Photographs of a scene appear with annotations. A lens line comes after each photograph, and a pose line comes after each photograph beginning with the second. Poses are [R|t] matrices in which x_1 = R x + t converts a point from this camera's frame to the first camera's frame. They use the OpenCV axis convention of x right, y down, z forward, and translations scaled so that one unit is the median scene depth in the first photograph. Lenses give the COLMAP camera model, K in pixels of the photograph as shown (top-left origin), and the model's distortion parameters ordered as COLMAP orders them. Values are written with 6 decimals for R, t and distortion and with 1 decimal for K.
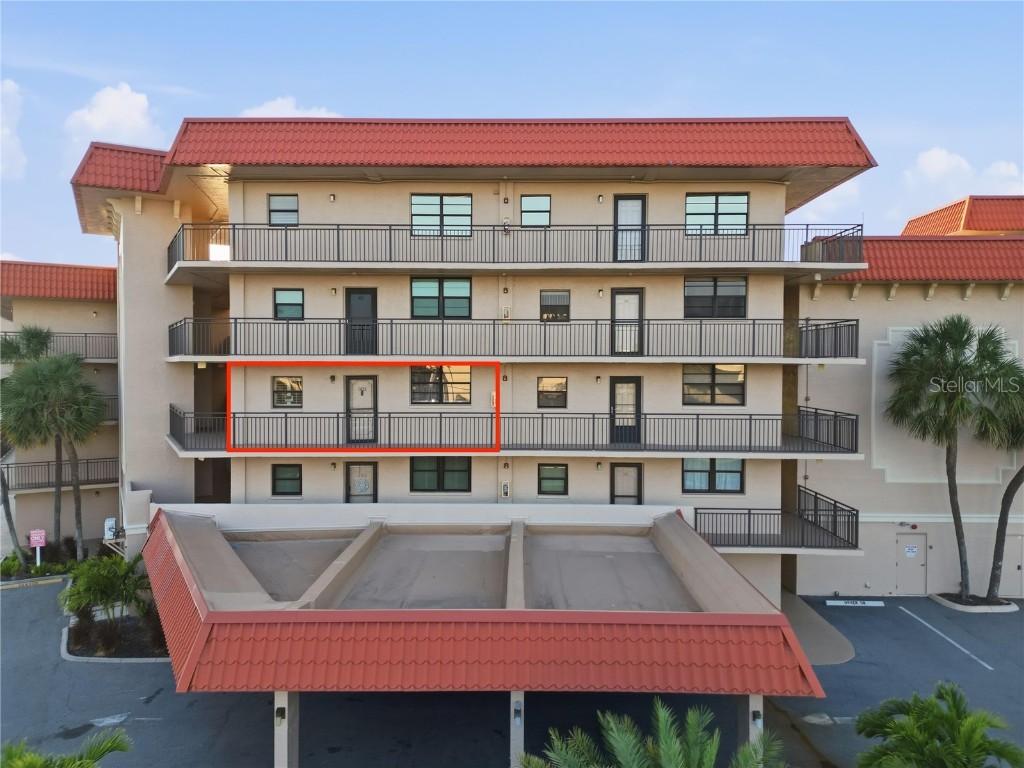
lens RADIAL K [[705.1, 0, 512.0], [0, 705.1, 384.0], [0, 0, 1]] dist [0.119309, -0.143032]
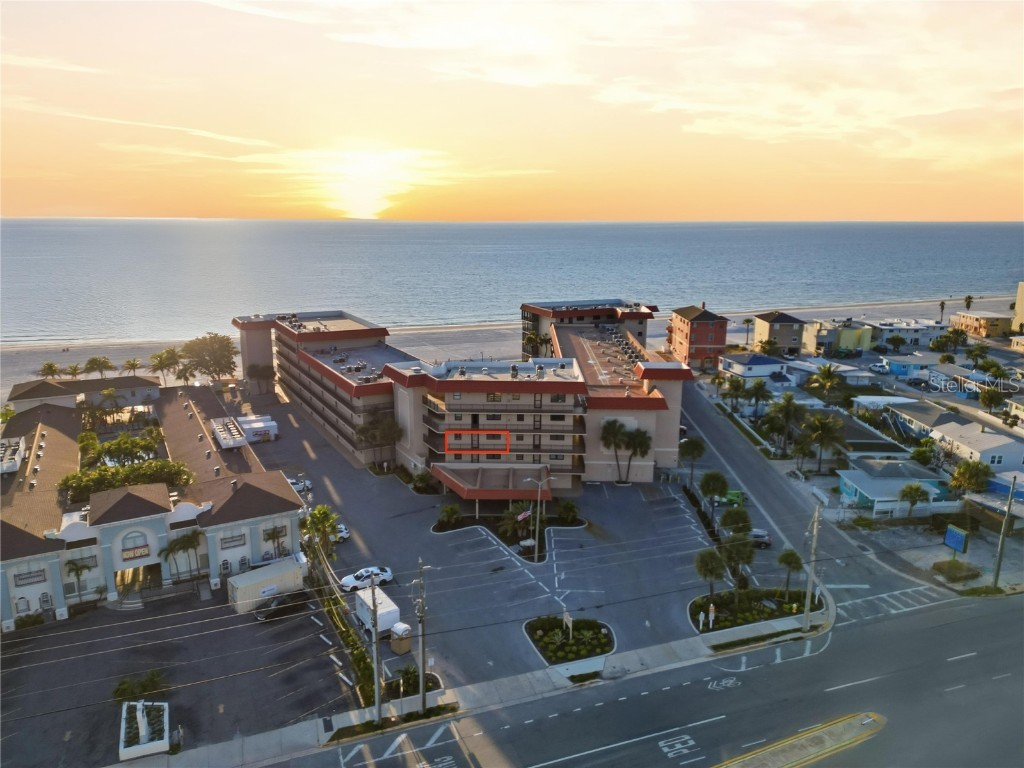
lens RADIAL K [[705.1, 0, 512.0], [0, 705.1, 384.0], [0, 0, 1]] dist [0.119309, -0.143032]
pose [[0.999987, -0.002979, -0.004072, 0.028697], [0.003721, 0.980523, 0.196371, -1.135833], [0.003408, -0.196384, 0.980521, -3.099069]]
